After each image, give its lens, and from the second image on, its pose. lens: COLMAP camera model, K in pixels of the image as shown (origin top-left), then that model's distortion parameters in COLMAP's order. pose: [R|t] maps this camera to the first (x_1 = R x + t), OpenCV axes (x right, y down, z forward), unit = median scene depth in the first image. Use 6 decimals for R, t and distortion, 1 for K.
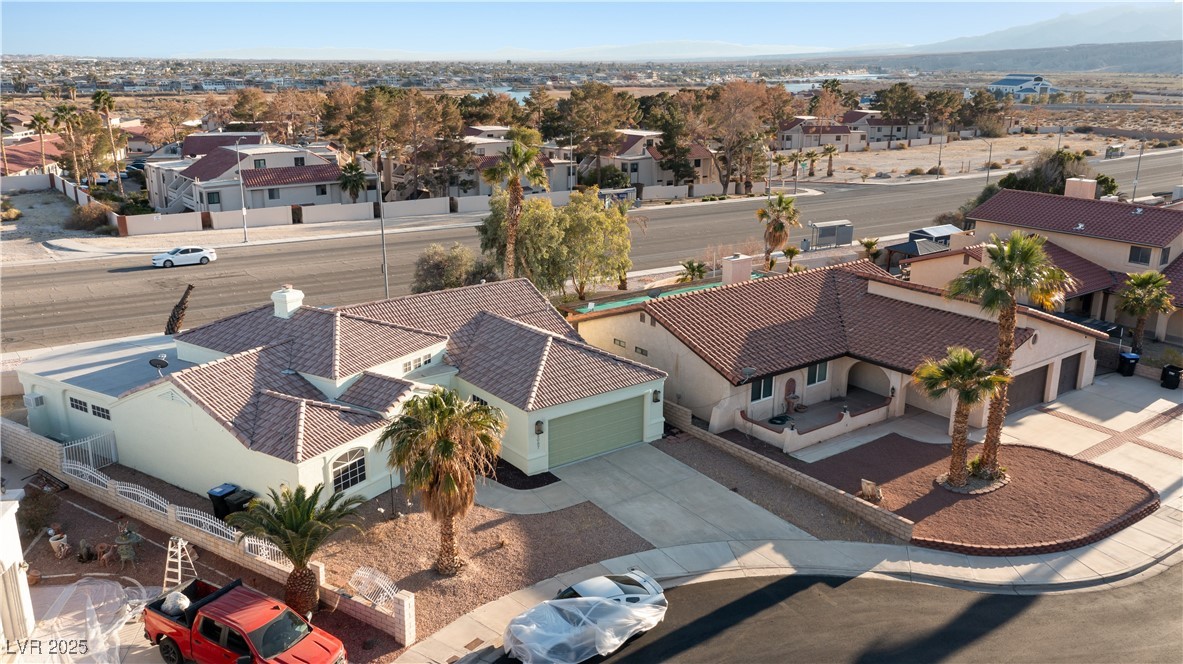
lens RADIAL K [[949.1, 0, 591.5], [0, 949.1, 332.0], [0, 0, 1]] dist [-0.015853, 0.004823]
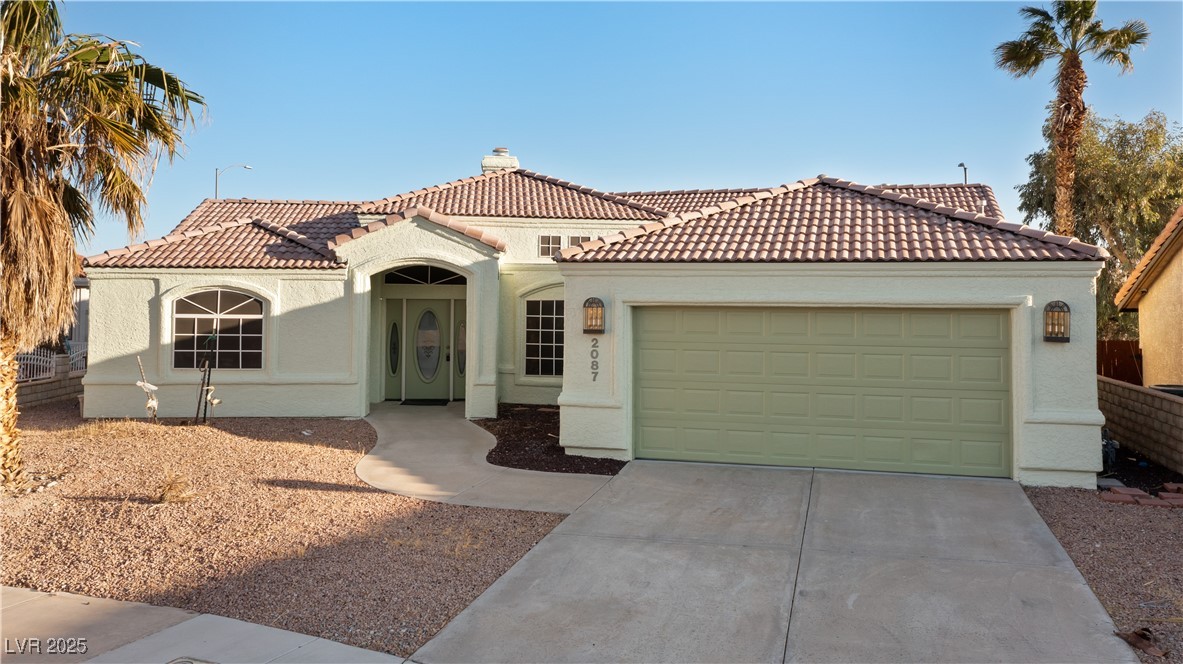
lens RADIAL K [[951.6, 0, 591.7], [0, 951.6, 267.0], [0, 0, 1]] dist [-0.003867, -0.003749]
pose [[0.606718, -0.032220, -0.794264, 0.192264], [-0.225880, 0.951002, -0.211122, 0.130137], [0.762149, 0.307500, 0.569712, 0.637293]]
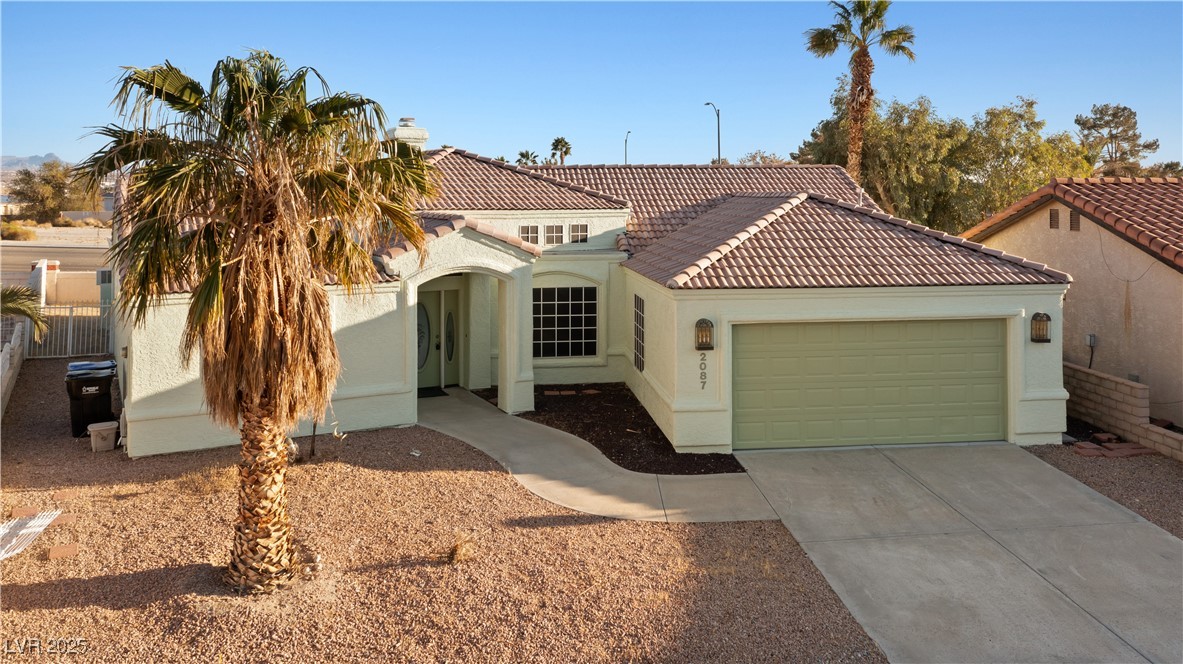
lens RADIAL K [[968.2, 0, 592.5], [0, 968.2, 175.6], [0, 0, 1]] dist [-0.008007, -0.002500]
pose [[0.863443, -0.013503, -0.504266, 0.100385], [-0.133251, 0.958030, -0.253815, 0.121467], [0.486529, 0.286349, 0.825405, 0.481046]]
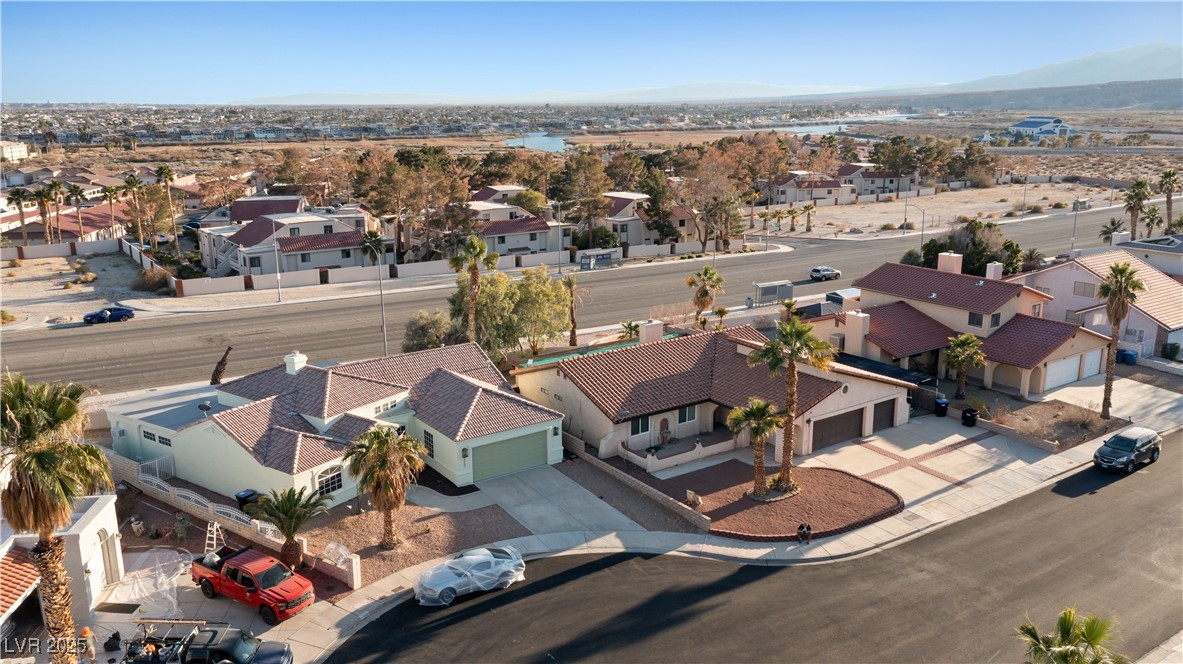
lens RADIAL K [[935.2, 0, 591.5], [0, 935.2, 332.0], [0, 0, 1]] dist [-0.017172, 0.006032]
pose [[0.999162, -0.001352, -0.040897, 0.157340], [-0.000190, 0.999290, -0.037677, -0.023125], [0.040919, 0.037653, 0.998453, -0.330843]]
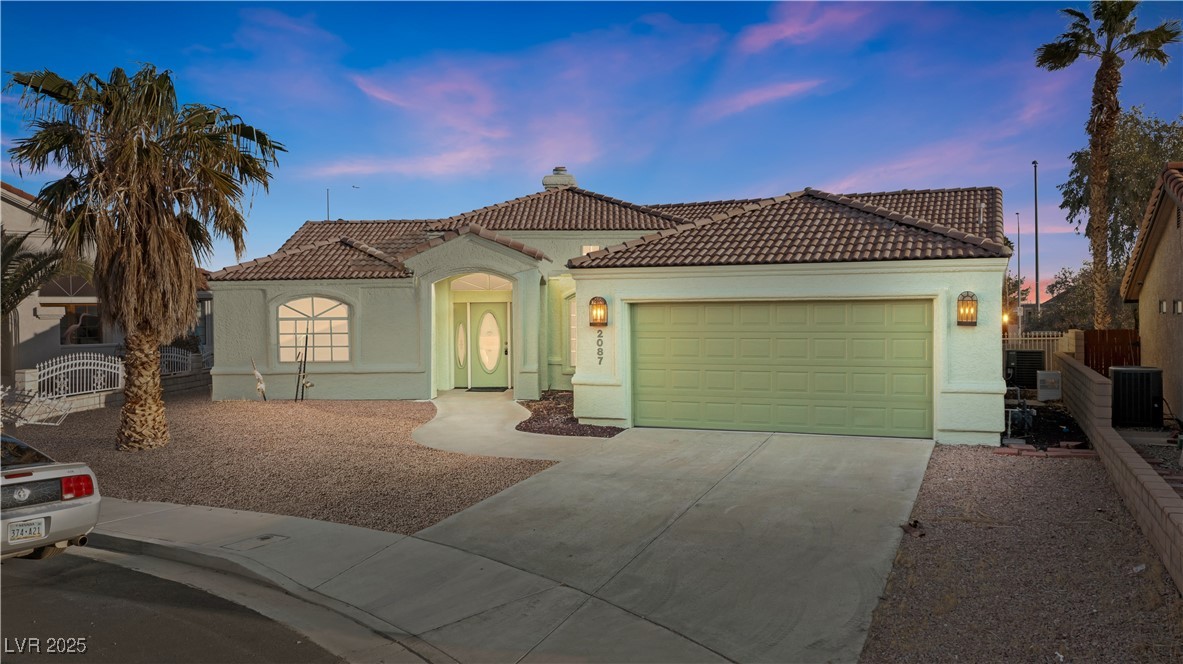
lens RADIAL K [[956.5, 0, 591.5], [0, 956.5, 332.0], [0, 0, 1]] dist [-0.003441, 0.002072]
pose [[0.504557, 0.008509, -0.863337, 0.272564], [-0.229114, 0.965420, -0.124385, 0.135653], [0.832424, 0.260561, 0.489058, 0.631930]]
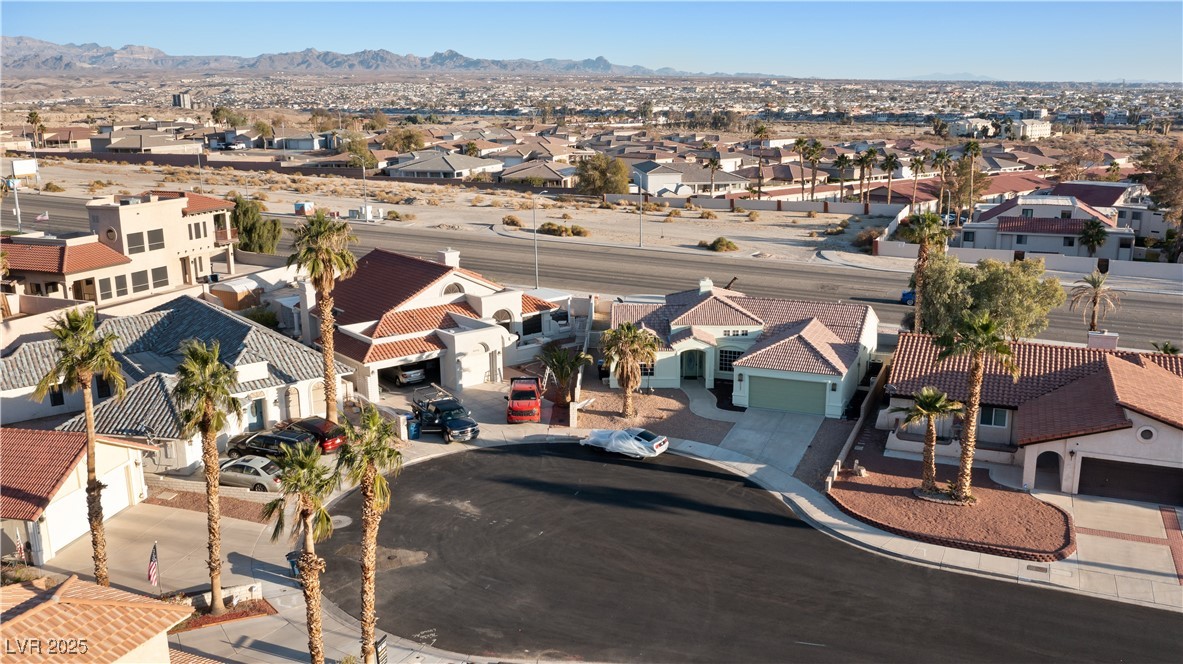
lens RADIAL K [[1004.4, 0, 591.5], [0, 1004.4, 332.0], [0, 0, 1]] dist [-0.021500, 0.003920]
pose [[0.498062, 0.193576, -0.845259, 1.053286], [-0.227309, 0.969824, 0.088163, -0.059734], [0.836818, 0.148224, 0.527034, -0.134640]]
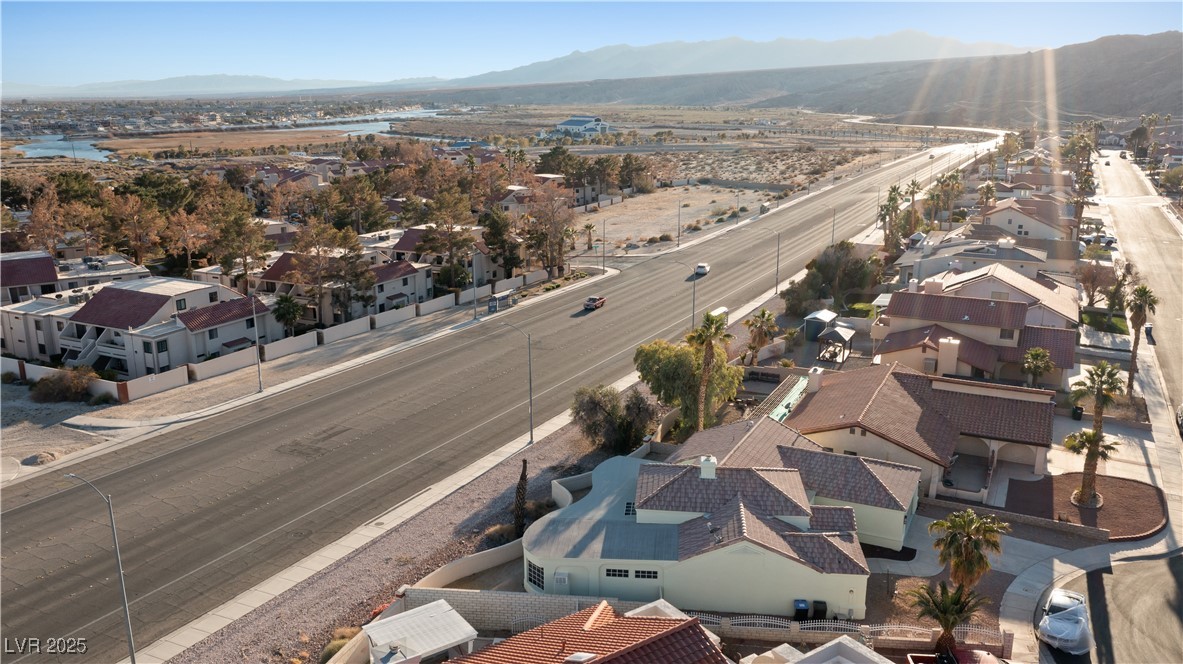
lens RADIAL K [[935.2, 0, 591.5], [0, 935.2, 332.0], [0, 0, 1]] dist [-0.017172, 0.006032]
pose [[0.894783, -0.115816, 0.431219, -0.944535], [0.128045, 0.991768, 0.000671, -0.226922], [-0.427746, 0.054615, 0.902247, -0.163079]]
